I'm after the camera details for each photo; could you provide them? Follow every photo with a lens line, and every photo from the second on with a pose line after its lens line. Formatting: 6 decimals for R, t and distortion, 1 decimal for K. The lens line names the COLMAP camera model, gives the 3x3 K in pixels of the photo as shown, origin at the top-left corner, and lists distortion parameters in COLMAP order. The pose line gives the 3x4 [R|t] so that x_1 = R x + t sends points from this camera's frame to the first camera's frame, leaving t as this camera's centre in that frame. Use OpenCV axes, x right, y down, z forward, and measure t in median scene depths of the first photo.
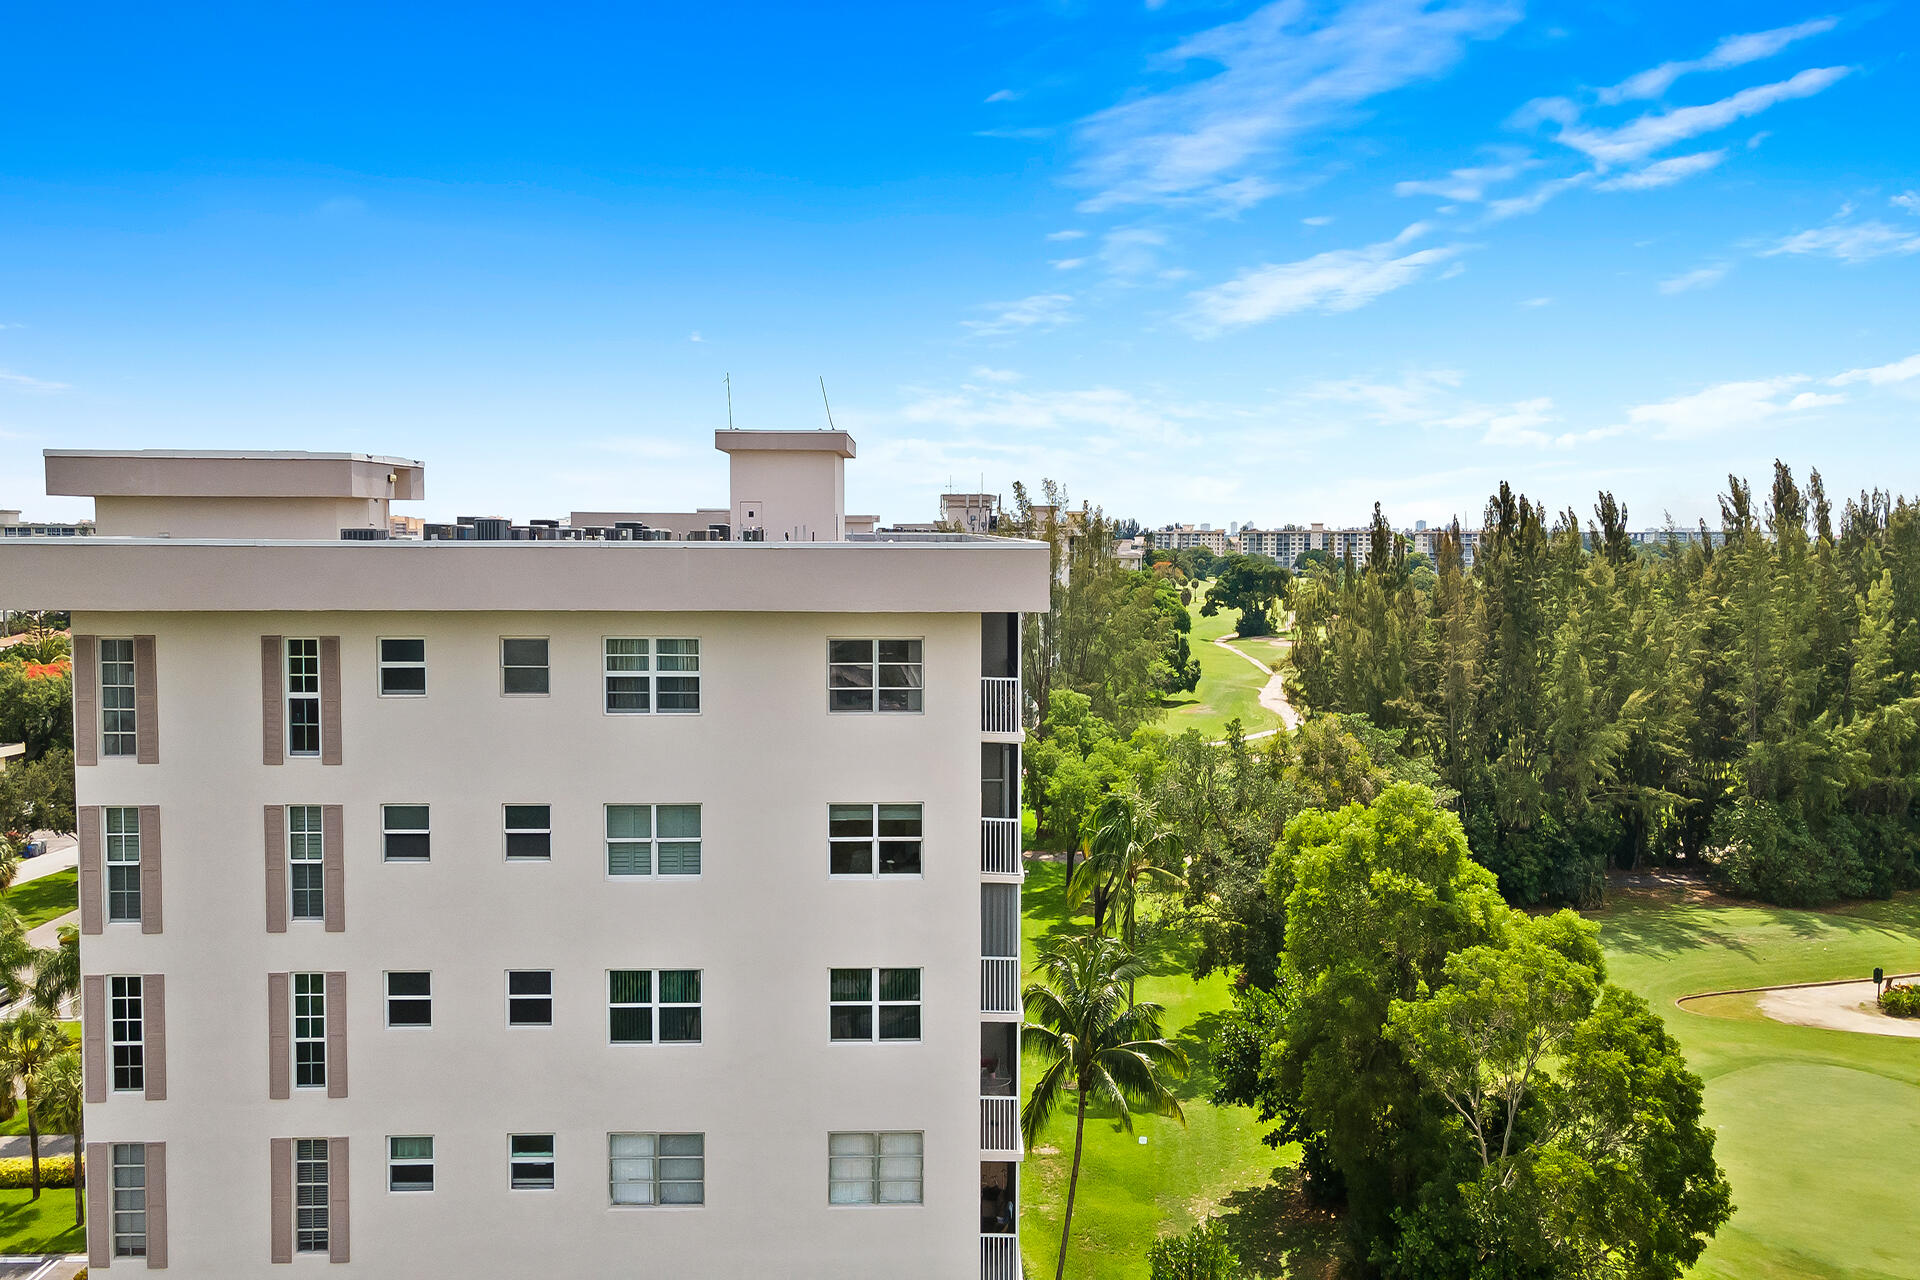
lens RADIAL K [[1349.6, 0, 955.9], [0, 1349.6, 614.6], [0, 0, 1]] dist [0.046281, 0.001863]
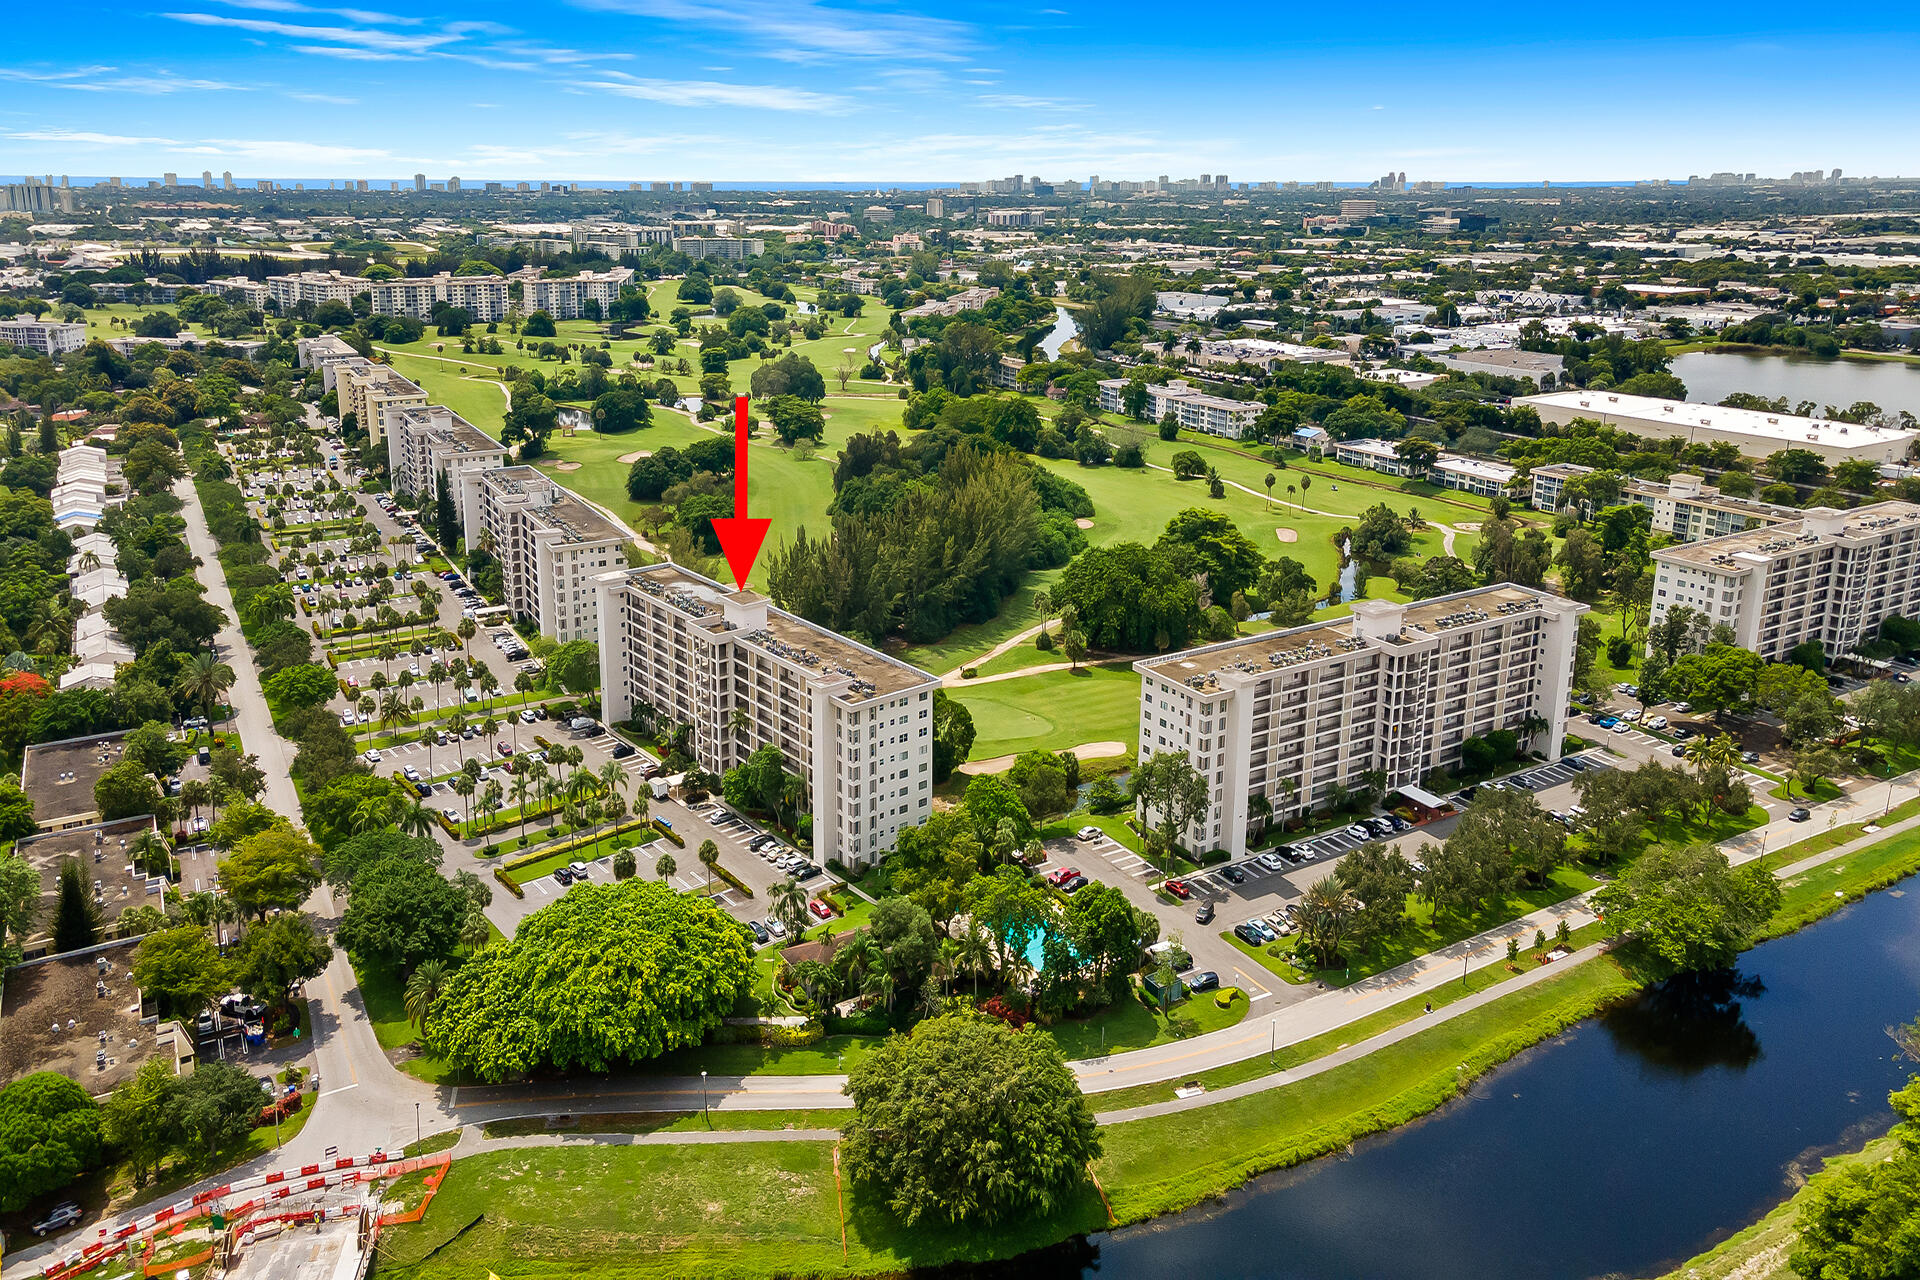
lens RADIAL K [[1349.6, 0, 955.9], [0, 1349.6, 614.6], [0, 0, 1]] dist [0.046281, 0.001863]
pose [[0.780515, -0.187071, 0.596491, -5.068894], [0.052137, 0.970331, 0.236092, -2.557631], [-0.622960, -0.153174, 0.767111, -5.849430]]
